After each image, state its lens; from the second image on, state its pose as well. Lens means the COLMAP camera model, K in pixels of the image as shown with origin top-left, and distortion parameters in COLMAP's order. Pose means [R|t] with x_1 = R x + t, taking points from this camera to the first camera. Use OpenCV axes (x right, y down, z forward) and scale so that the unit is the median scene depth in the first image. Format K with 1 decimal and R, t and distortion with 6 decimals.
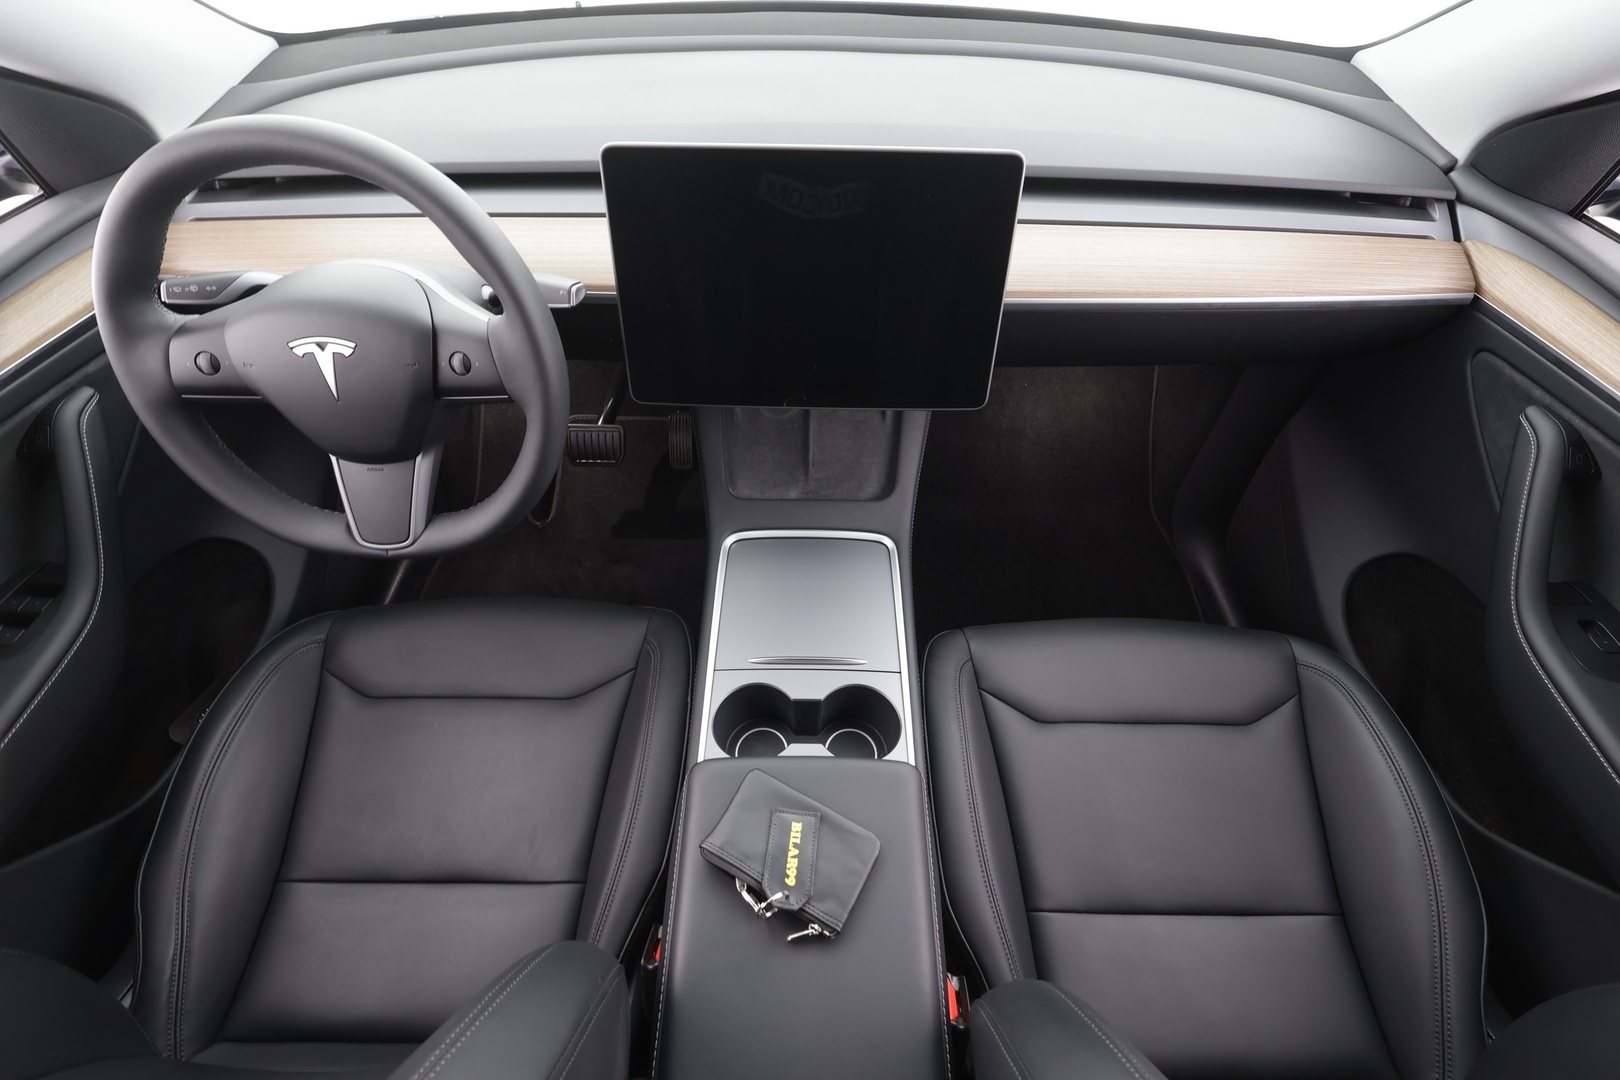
lens RADIAL K [[749.3, 0, 810.0], [0, 749.3, 540.0], [0, 0, 1]] dist [0.003086, 0.000535]
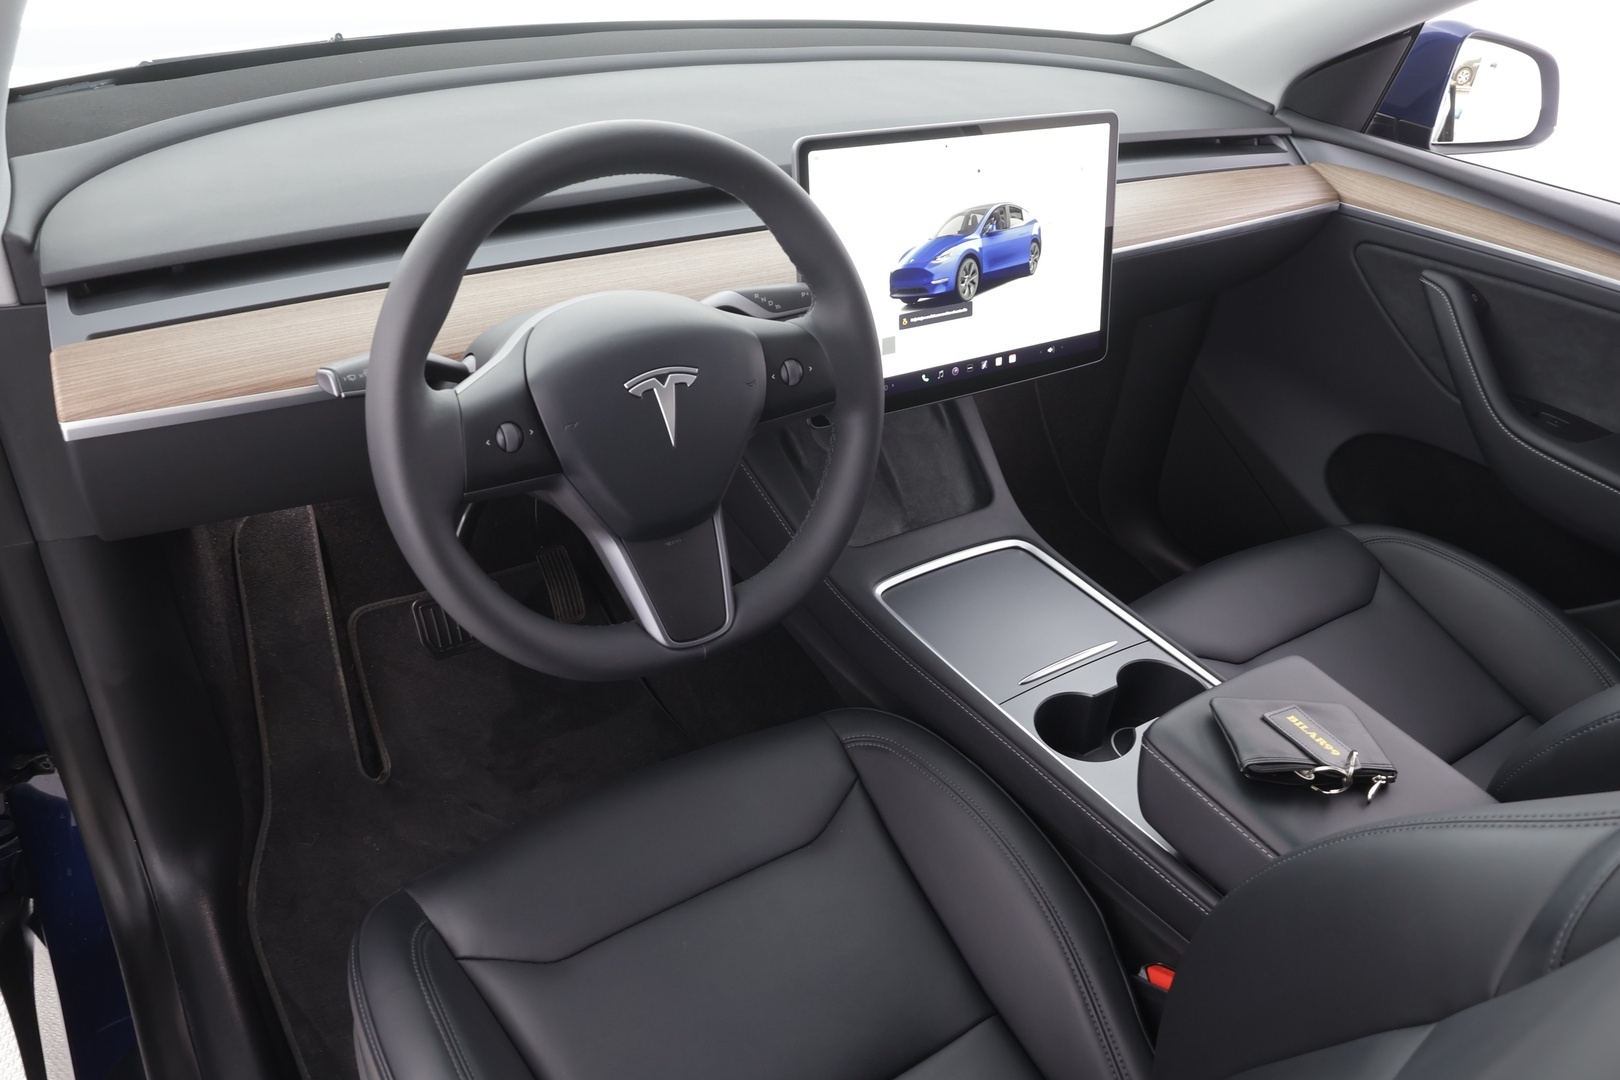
lens RADIAL K [[1201.1, 0, 810.0], [0, 1201.1, 540.0], [0, 0, 1]] dist [-0.004211, -0.002584]
pose [[0.820072, -0.262024, 0.508748, -0.952346], [0.371247, 0.920147, -0.124518, 0.096215], [-0.435497, 0.290985, 0.851863, -0.100088]]
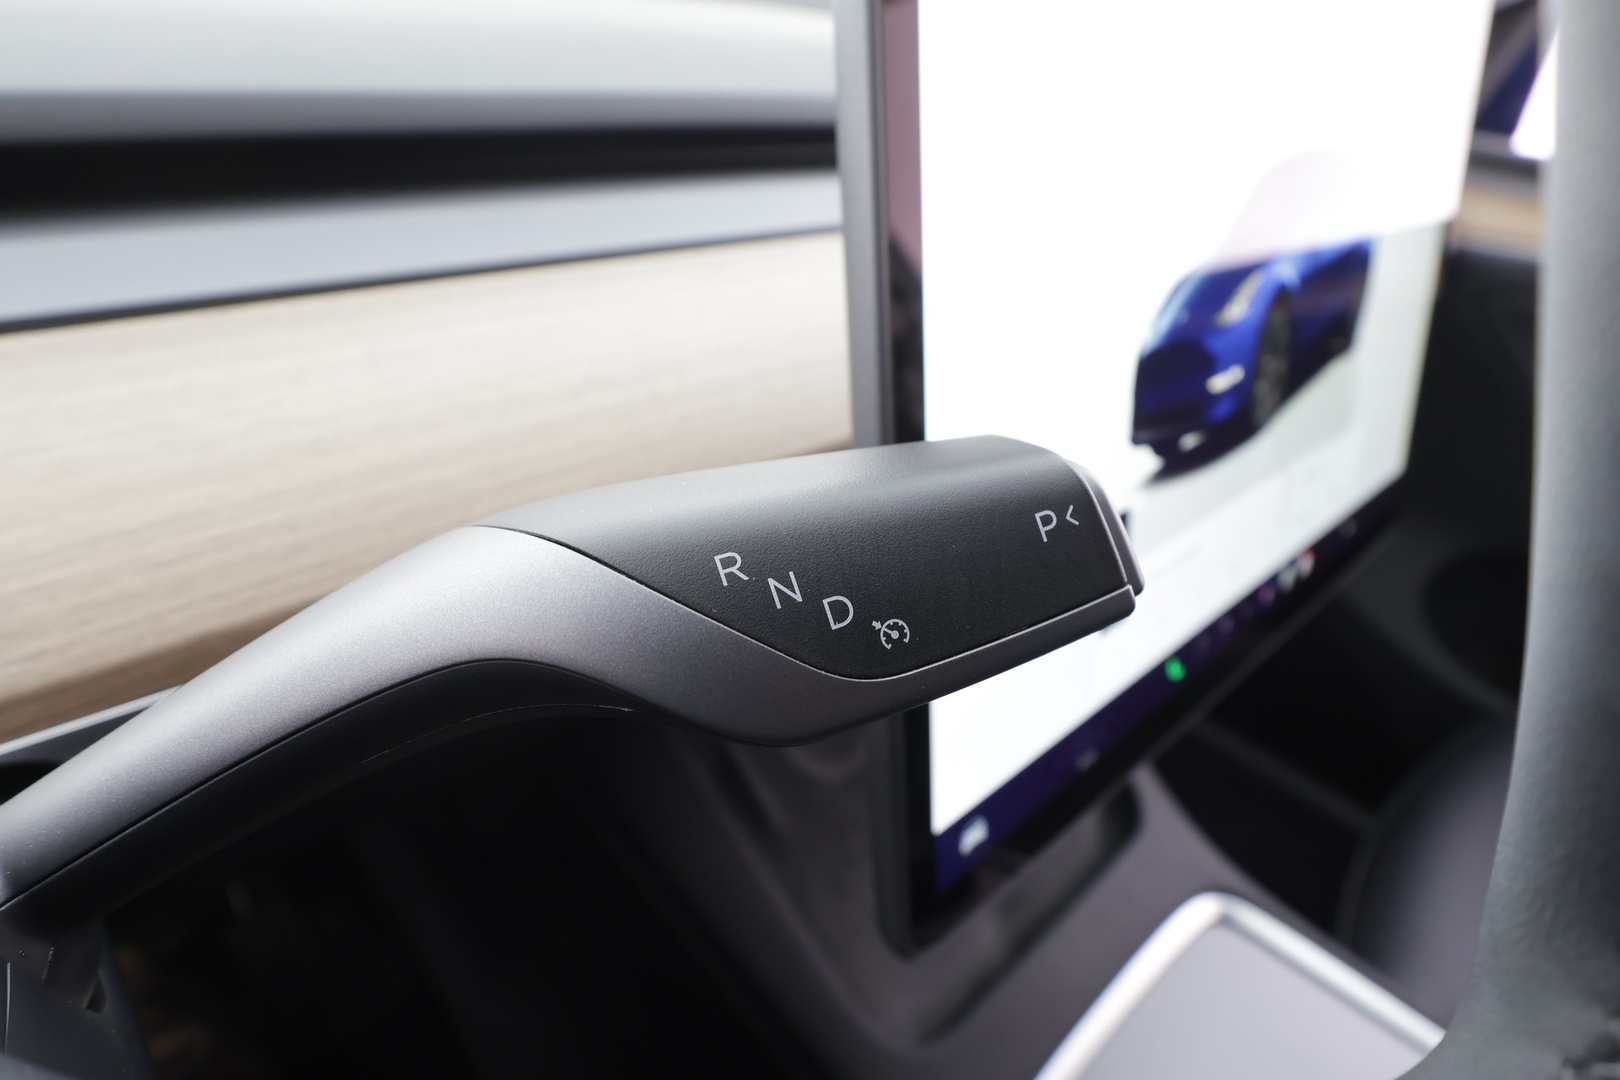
lens RADIAL K [[951.9, 0, 810.0], [0, 951.9, 540.0], [0, 0, 1]] dist [0.005672, -0.000421]
pose [[0.701536, -0.298338, 0.647180, -0.397154], [0.459033, 0.883833, -0.090157, -0.283583], [-0.545102, 0.360325, 0.756988, 0.768786]]
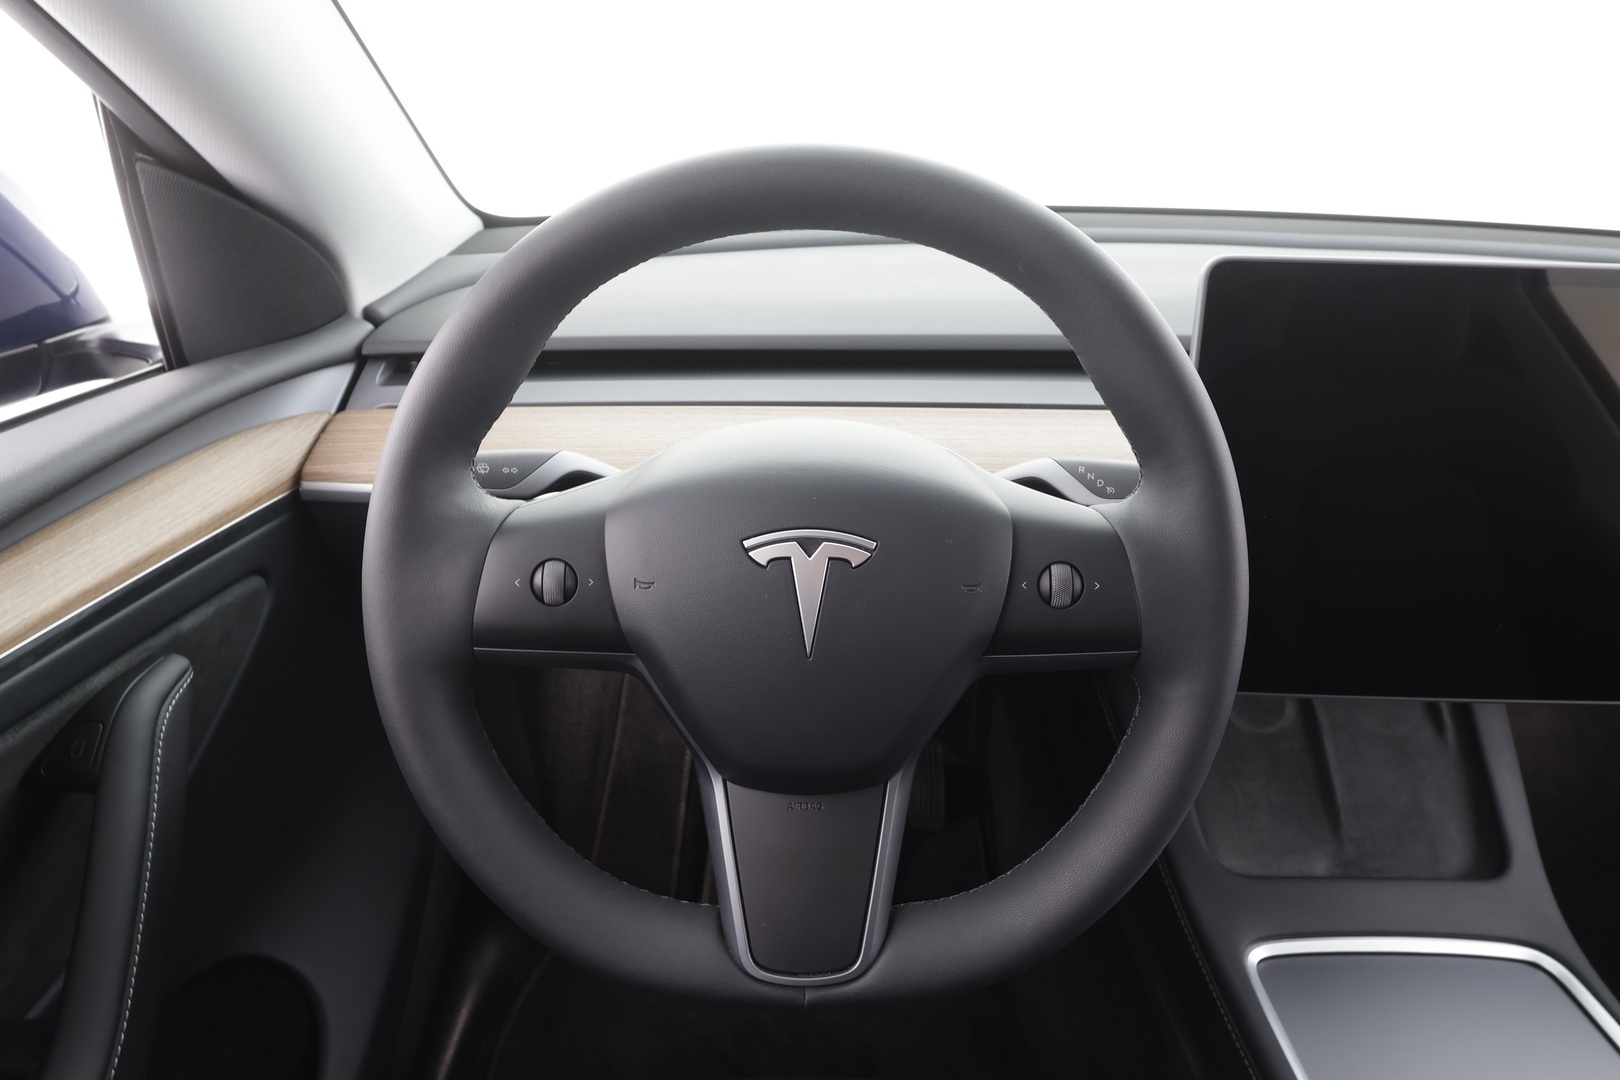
lens RADIAL K [[951.9, 0, 810.0], [0, 951.9, 540.0], [0, 0, 1]] dist [0.005672, -0.000421]
pose [[0.999693, 0.007382, 0.023658, -0.515702], [0.002485, 0.919948, -0.392032, -0.009349], [-0.024658, 0.391971, 0.919647, 0.319730]]
